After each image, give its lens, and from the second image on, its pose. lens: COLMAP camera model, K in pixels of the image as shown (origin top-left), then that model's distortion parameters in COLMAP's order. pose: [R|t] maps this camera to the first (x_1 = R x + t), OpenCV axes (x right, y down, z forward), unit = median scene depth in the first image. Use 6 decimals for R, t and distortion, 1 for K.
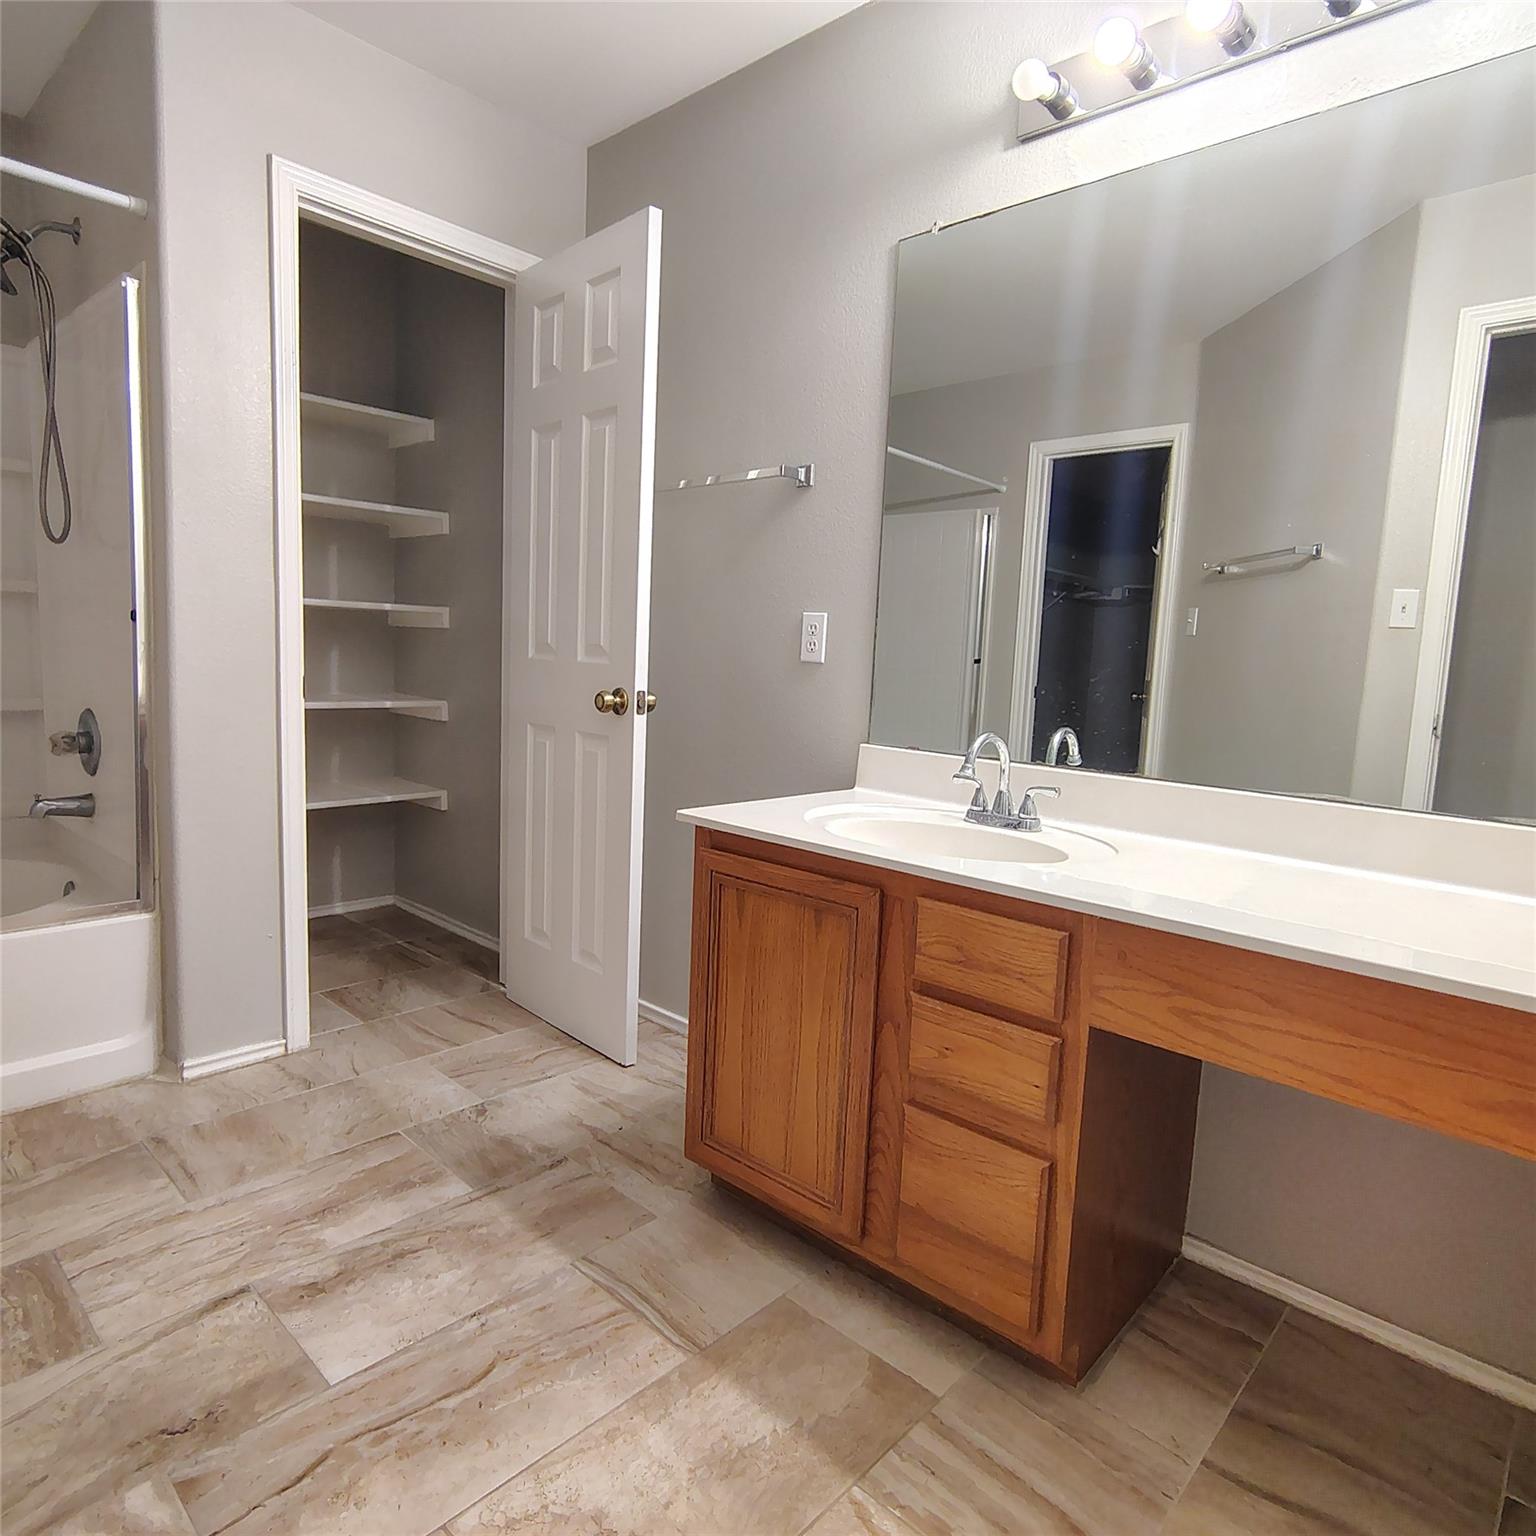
lens RADIAL K [[955.5, 0, 765.0], [0, 955.5, 765.2], [0, 0, 1]] dist [-0.002572, -0.001839]
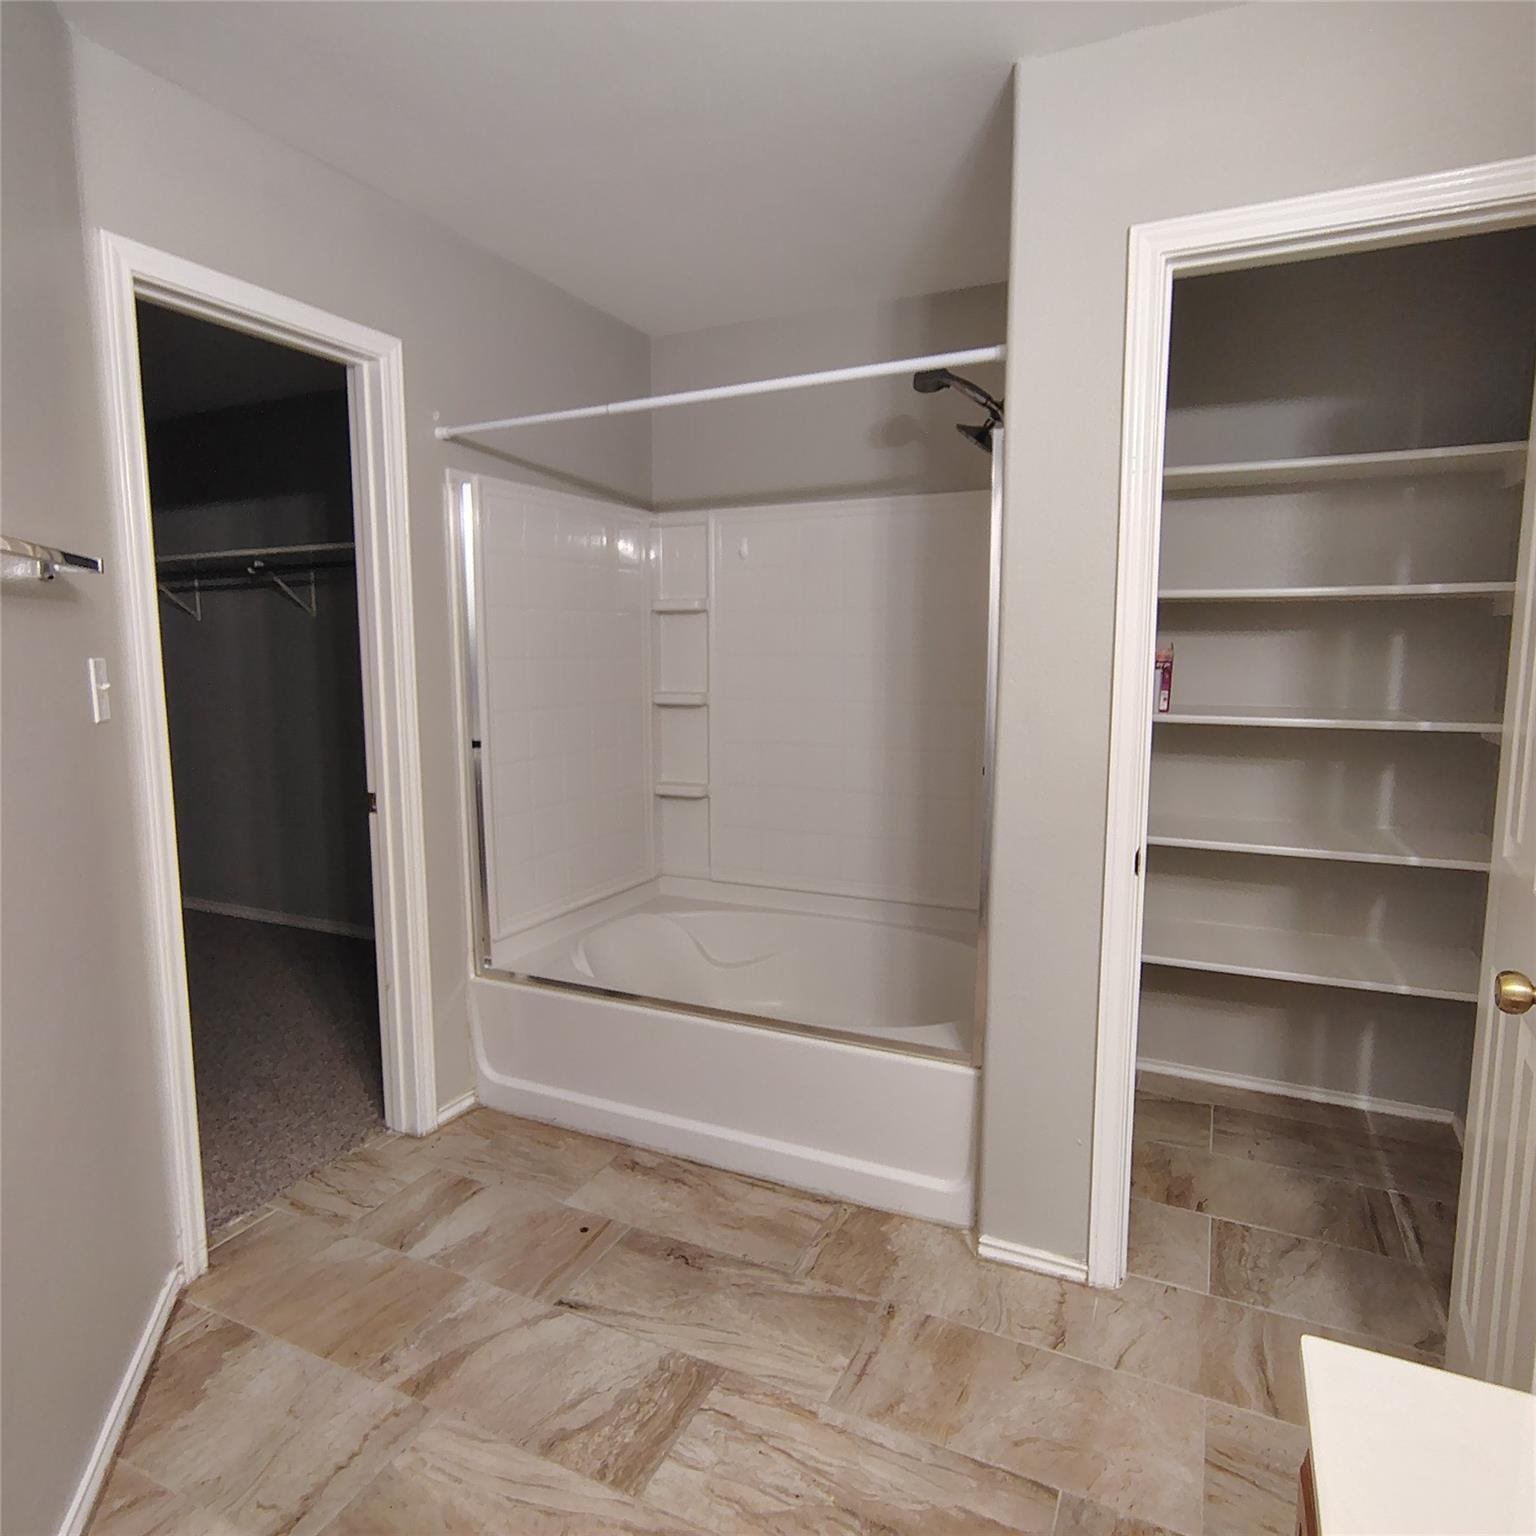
lens RADIAL K [[955.5, 0, 767.1], [0, 955.5, 766.2], [0, 0, 1]] dist [-0.002572, -0.001839]
pose [[0.295759, 0.071986, -0.952546, 0.215214], [-0.093978, 0.994512, 0.045978, -0.190635], [0.950629, 0.075920, 0.300901, 0.507078]]
